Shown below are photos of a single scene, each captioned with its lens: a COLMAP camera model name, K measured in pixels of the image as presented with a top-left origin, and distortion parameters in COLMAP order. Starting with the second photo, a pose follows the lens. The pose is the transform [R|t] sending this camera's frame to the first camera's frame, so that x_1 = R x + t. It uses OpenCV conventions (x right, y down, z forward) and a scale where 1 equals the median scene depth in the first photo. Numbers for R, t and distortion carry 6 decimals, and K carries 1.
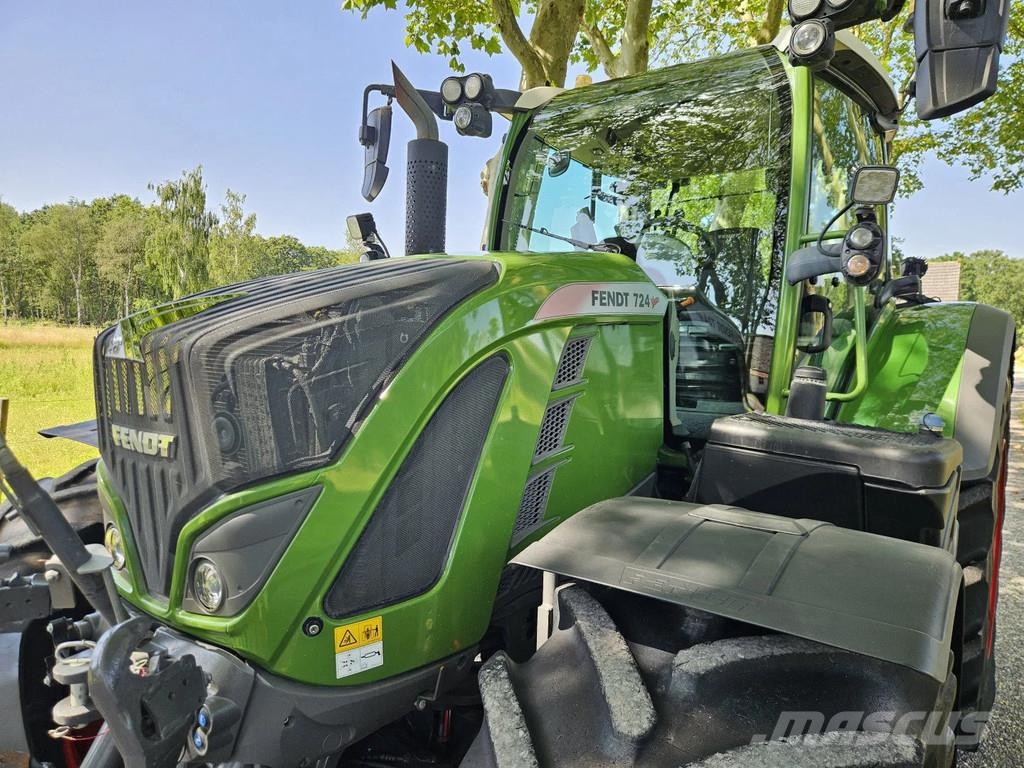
lens RADIAL K [[708.6, 0, 499.1], [0, 708.6, 384.3], [0, 0, 1]] dist [0.072478, -0.049163]
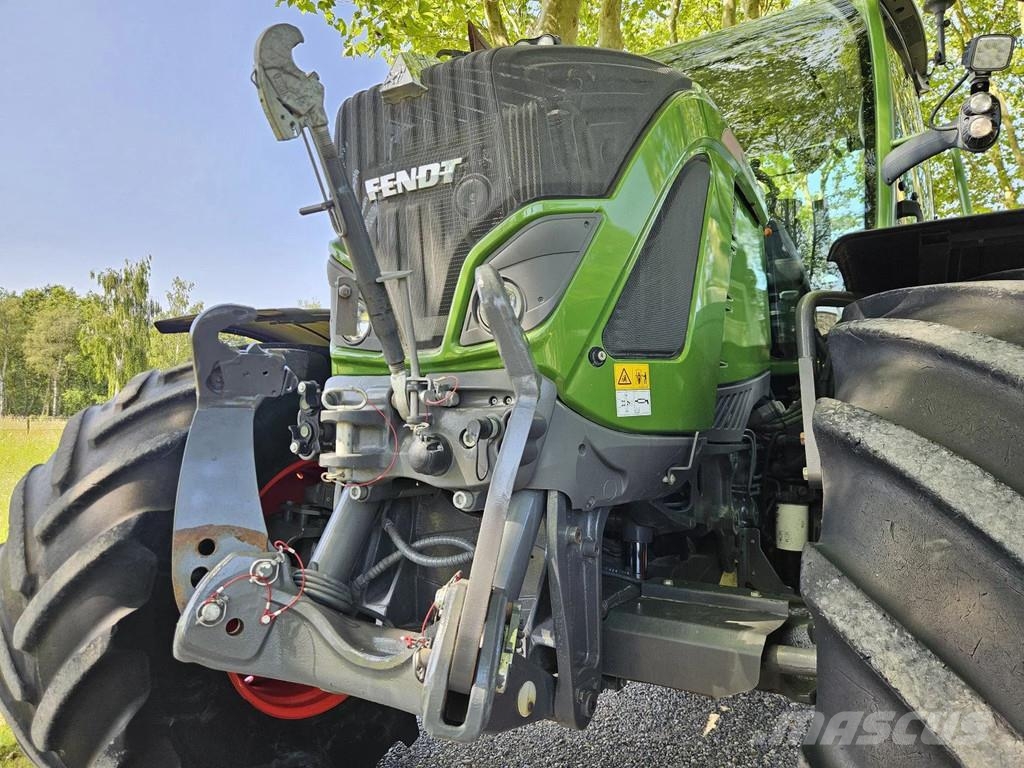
lens RADIAL K [[708.6, 0, 499.1], [0, 708.6, 384.3], [0, 0, 1]] dist [0.072478, -0.049163]
pose [[0.994831, -0.015716, 0.100322, -0.464993], [0.030407, 0.988724, -0.146632, 0.485941], [-0.096886, 0.148924, 0.984091, 0.061067]]
